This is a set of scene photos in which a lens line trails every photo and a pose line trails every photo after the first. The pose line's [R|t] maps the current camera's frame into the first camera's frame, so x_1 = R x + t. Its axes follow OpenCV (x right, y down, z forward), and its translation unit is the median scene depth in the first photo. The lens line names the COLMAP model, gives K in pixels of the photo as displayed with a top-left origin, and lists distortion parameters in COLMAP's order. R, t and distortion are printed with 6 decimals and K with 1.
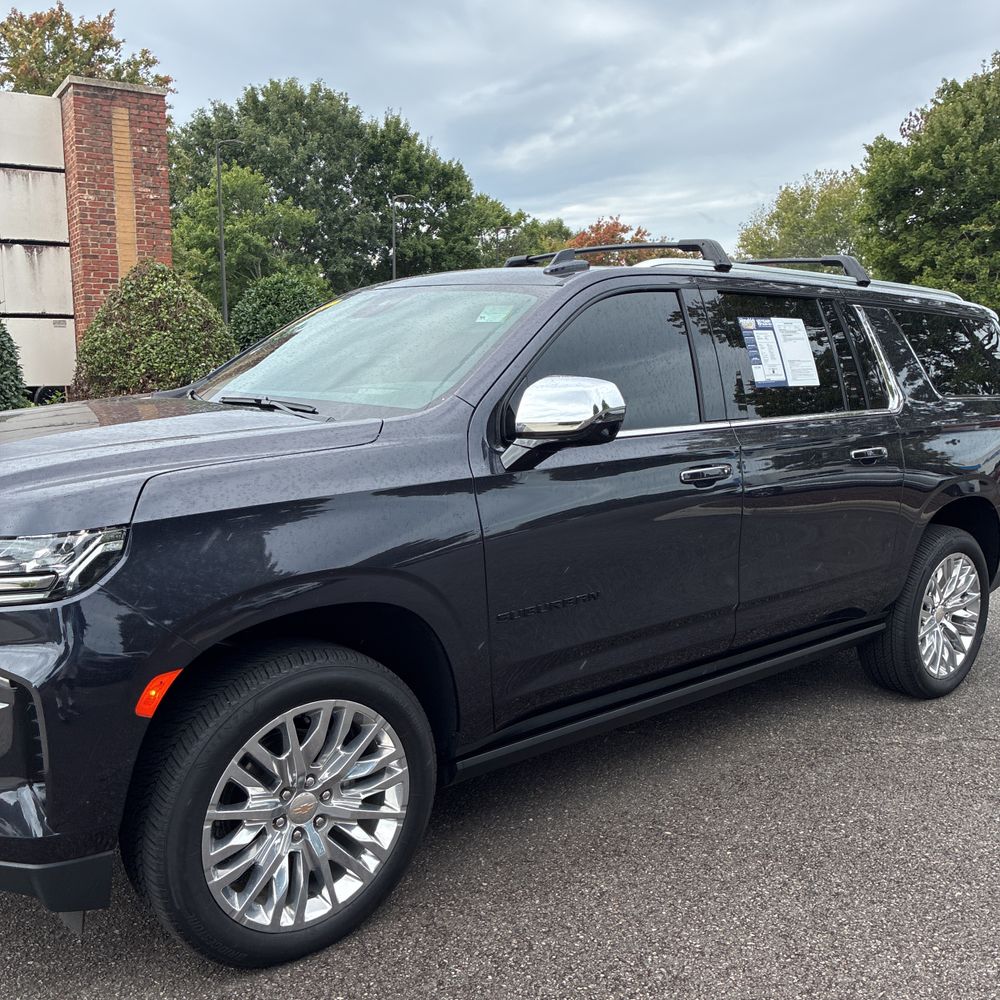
lens RADIAL K [[1006.2, 0, 474.8], [0, 1006.2, 507.6], [0, 0, 1]] dist [0.014959, 0.000000]
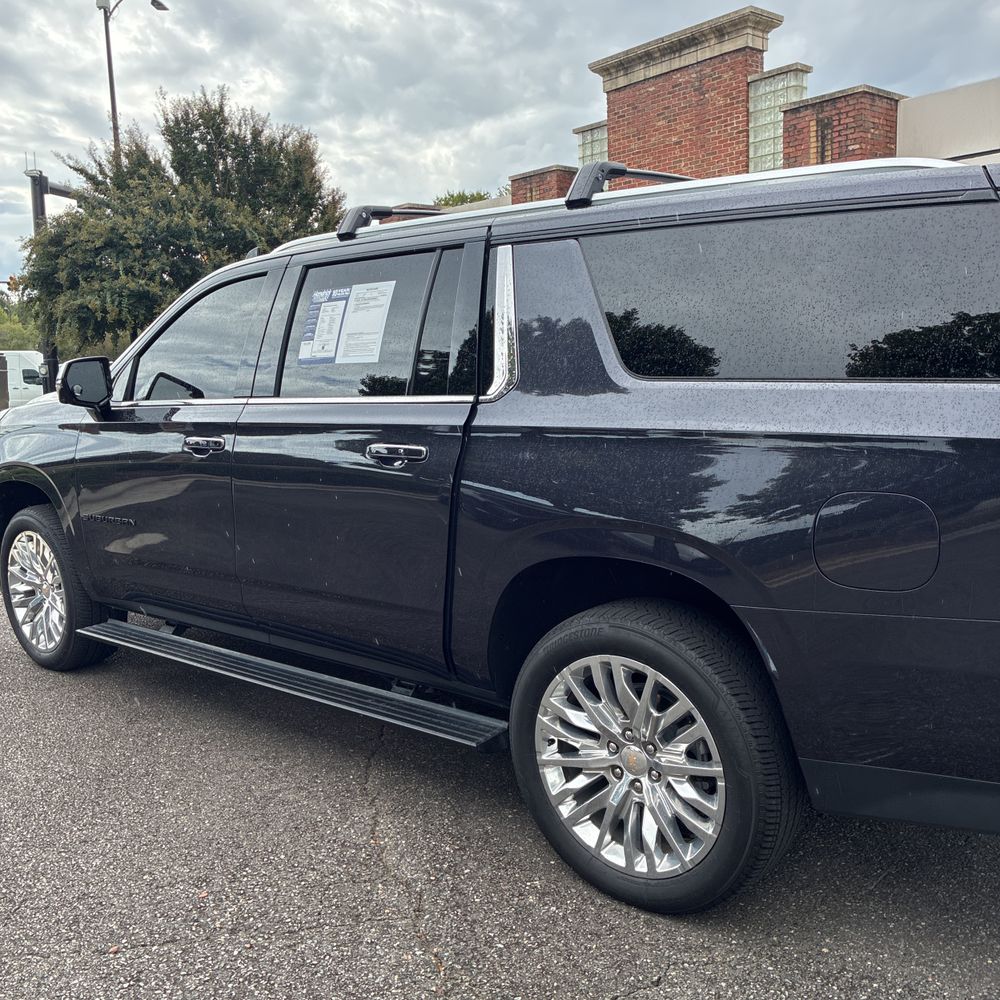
lens RADIAL K [[1006.2, 0, 494.8], [0, 1006.2, 503.6], [0, 0, 1]] dist [0.014959, 0.000000]
pose [[0.171605, 0.128311, -0.976774, 0.183870], [-0.117134, 0.987106, 0.109090, -0.016953], [0.978178, 0.095693, 0.184422, 0.149812]]
